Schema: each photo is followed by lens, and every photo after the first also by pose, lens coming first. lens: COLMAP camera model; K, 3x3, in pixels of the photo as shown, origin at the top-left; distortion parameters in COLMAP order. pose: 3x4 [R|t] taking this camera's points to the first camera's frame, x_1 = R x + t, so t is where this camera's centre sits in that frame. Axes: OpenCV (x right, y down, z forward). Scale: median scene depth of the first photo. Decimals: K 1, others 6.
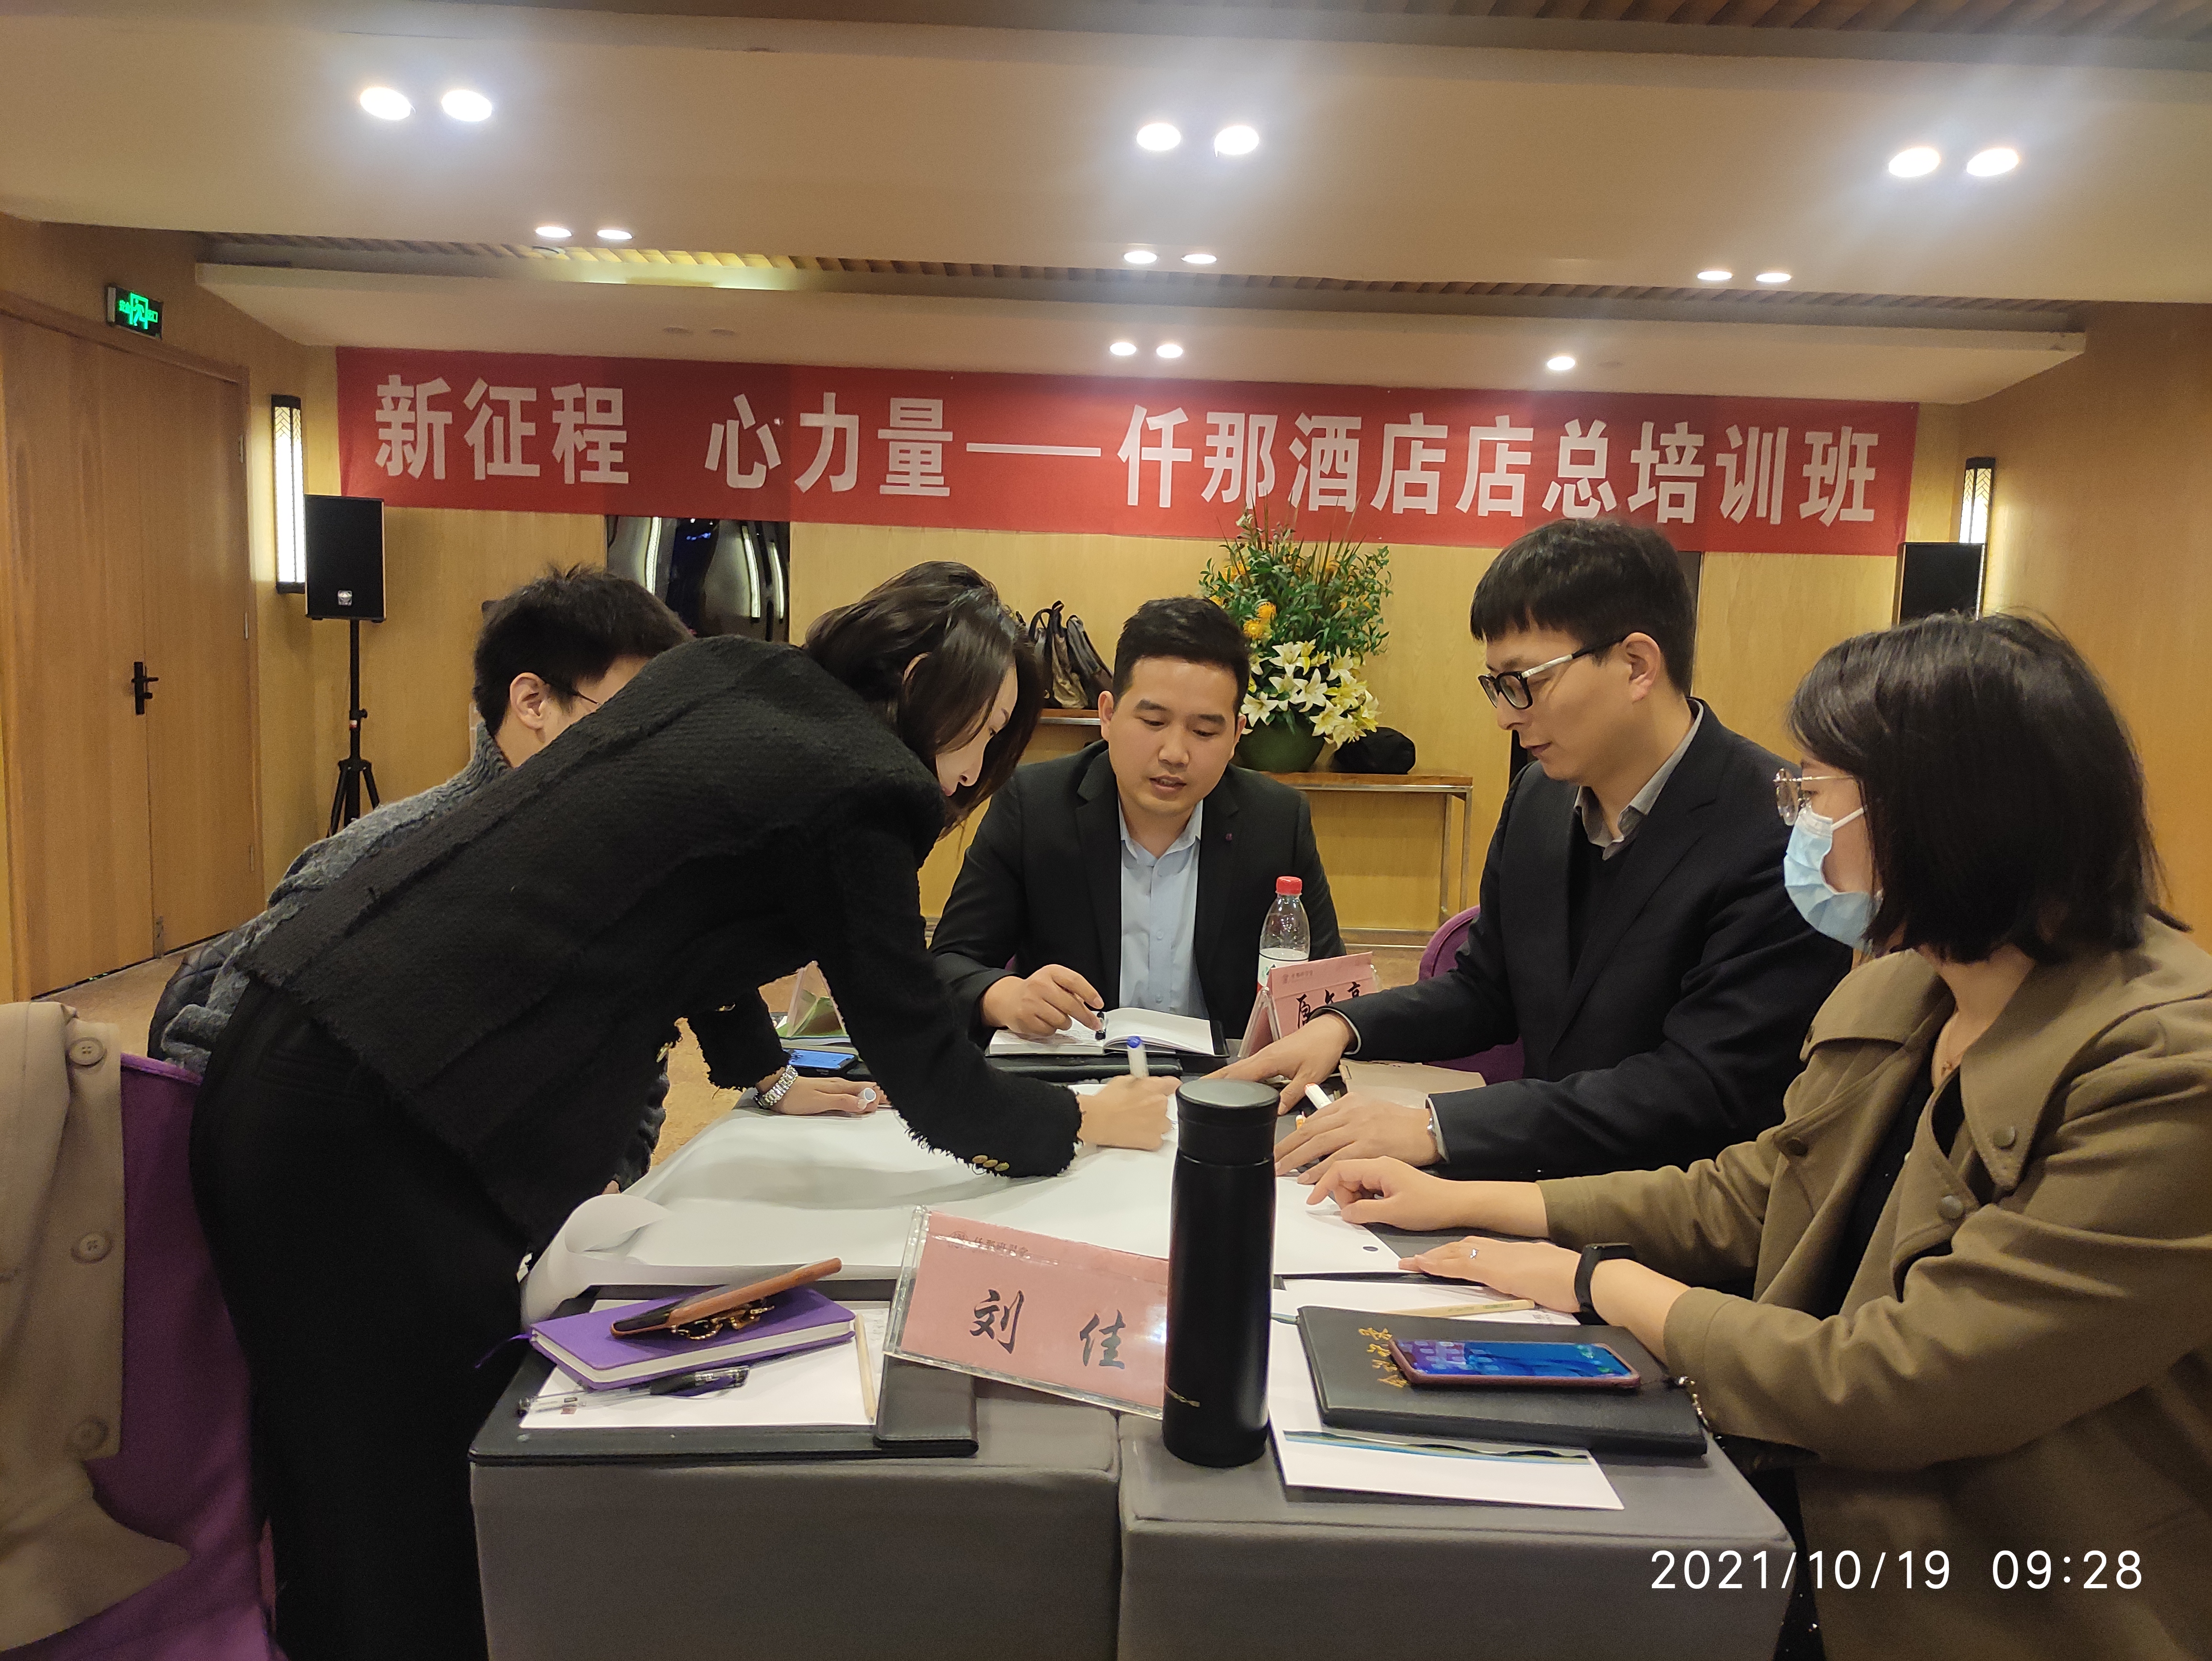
lens RADIAL K [[1619.7, 0, 1094.0], [0, 1619.7, 827.9], [0, 0, 1]] dist [0.012953, -0.012321]
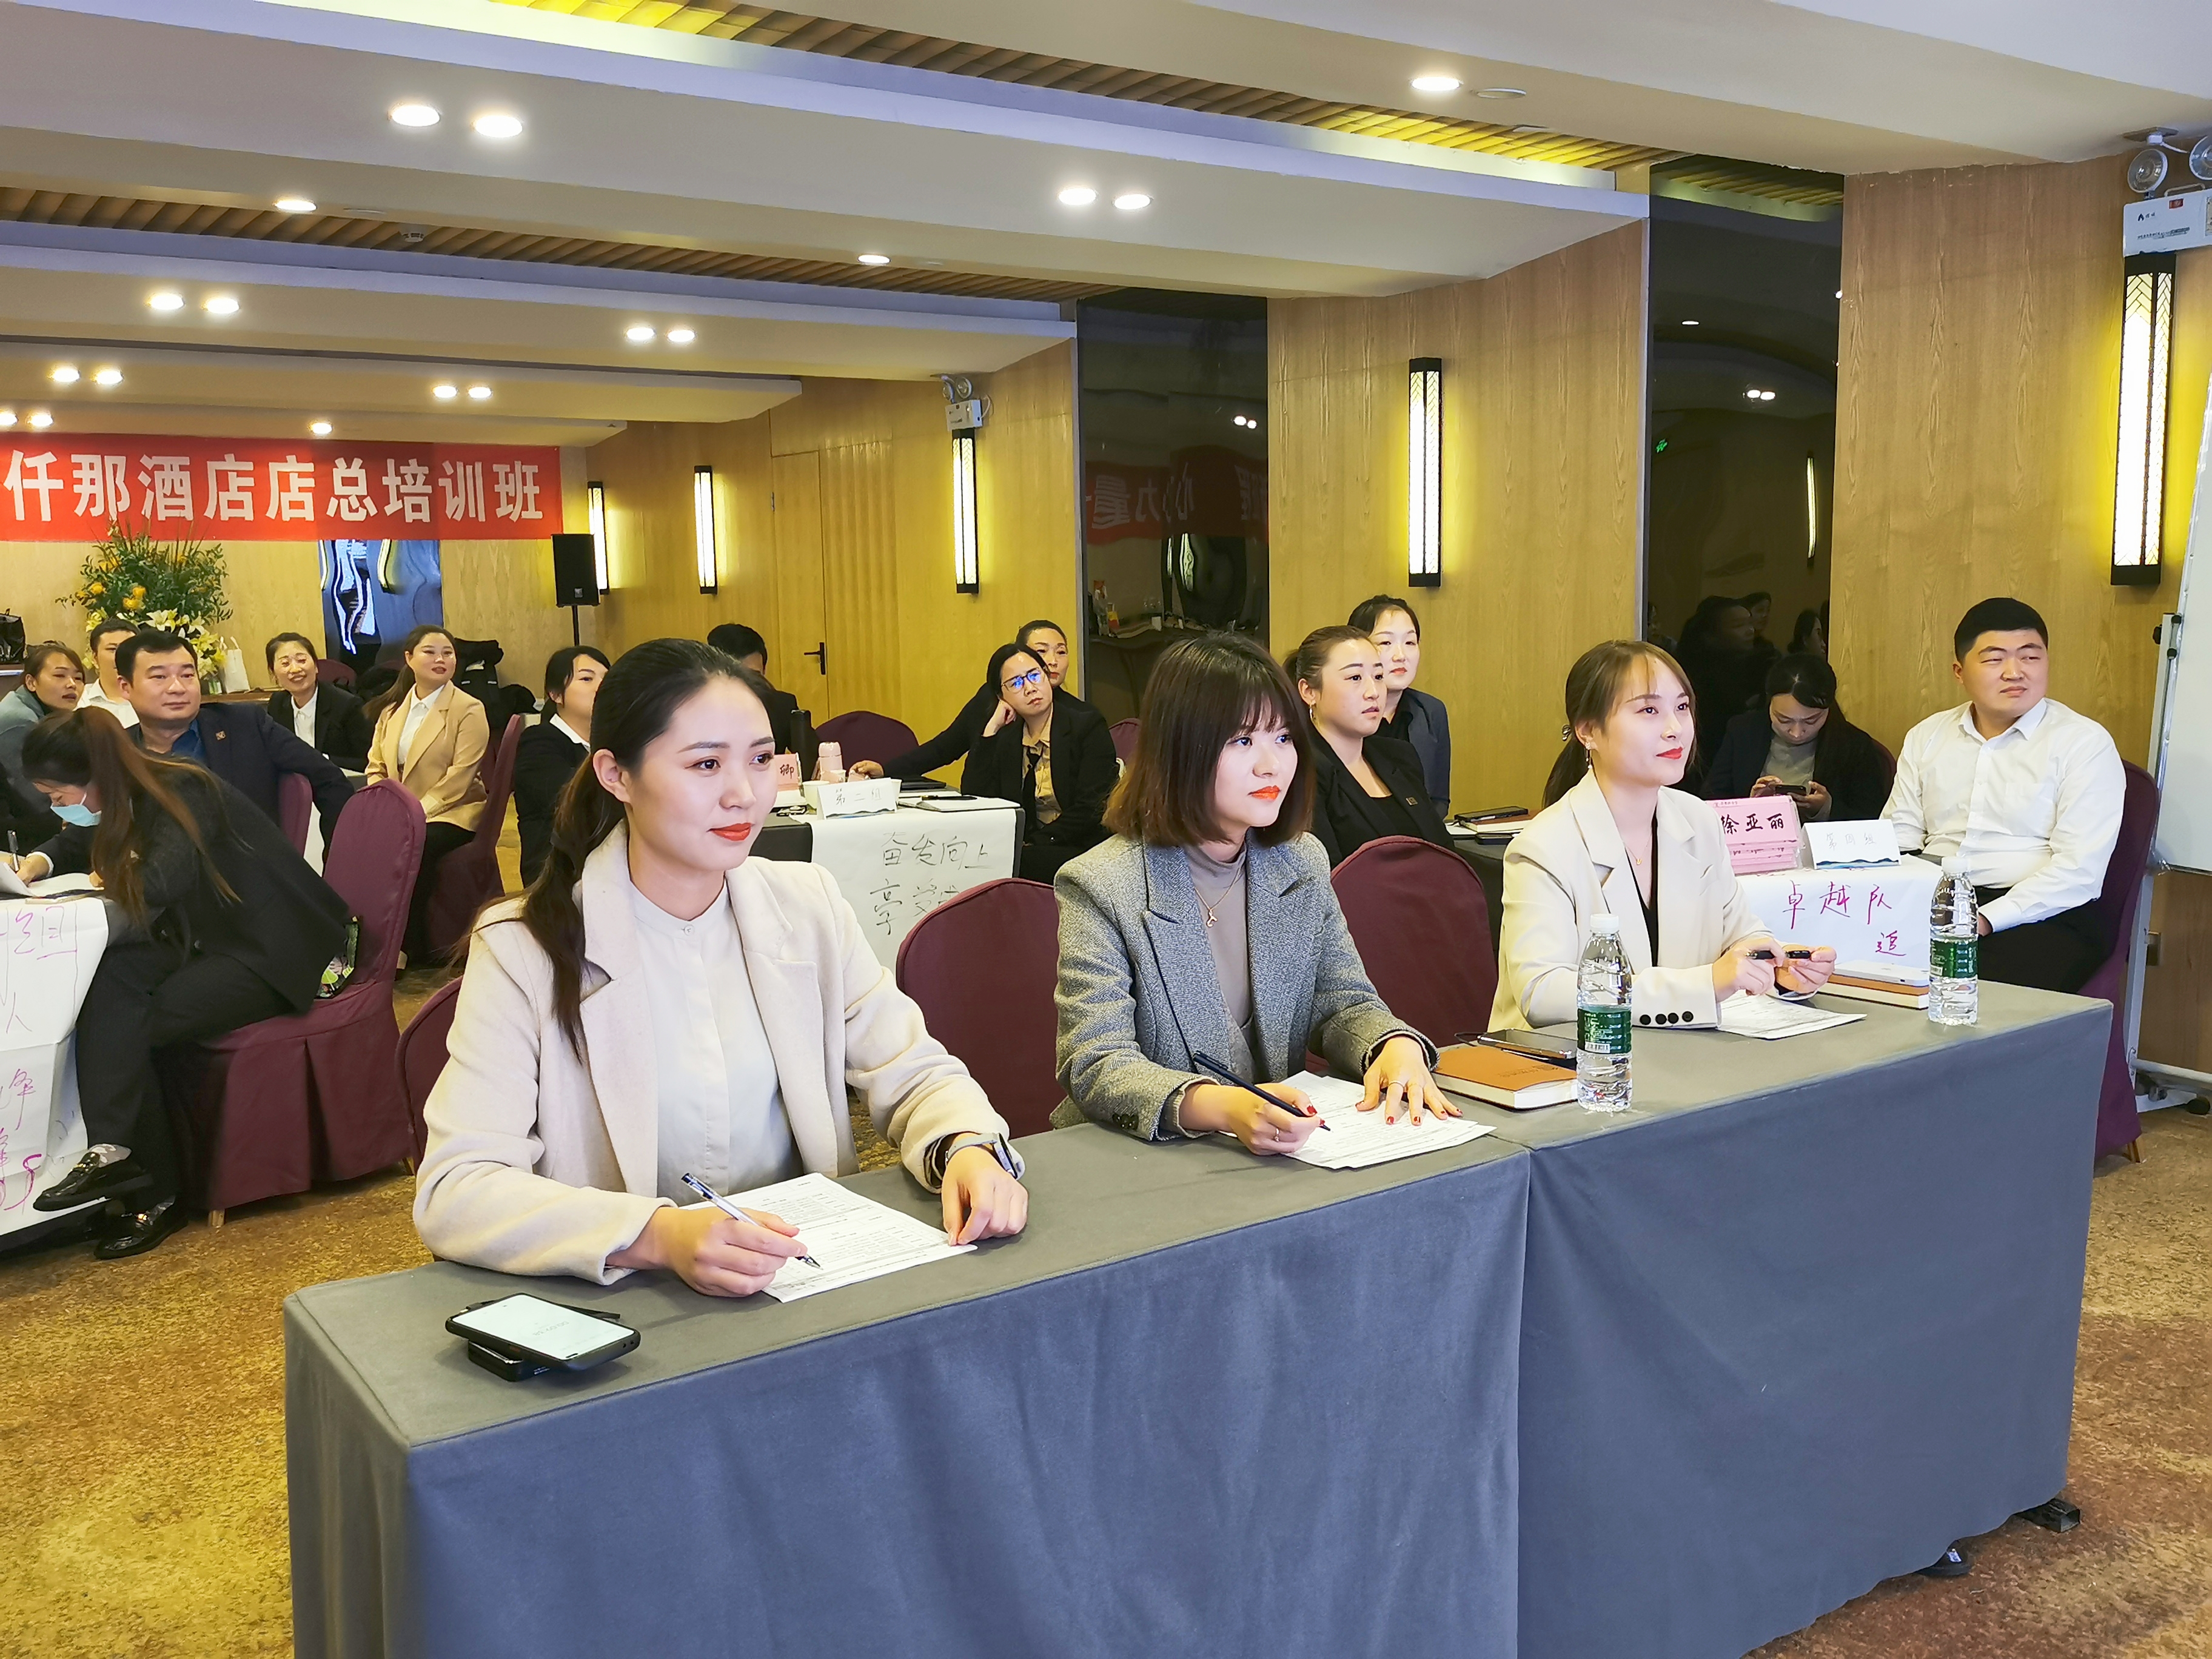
lens RADIAL K [[1792.9, 0, 1105.9], [0, 1792.9, 836.0], [0, 0, 1]] dist [0.026221, -0.028657]
pose [[0.814902, -0.123841, 0.566213, -0.129698], [0.107326, 0.992254, 0.062559, 0.079923], [-0.569575, 0.009790, 0.821881, -0.839579]]
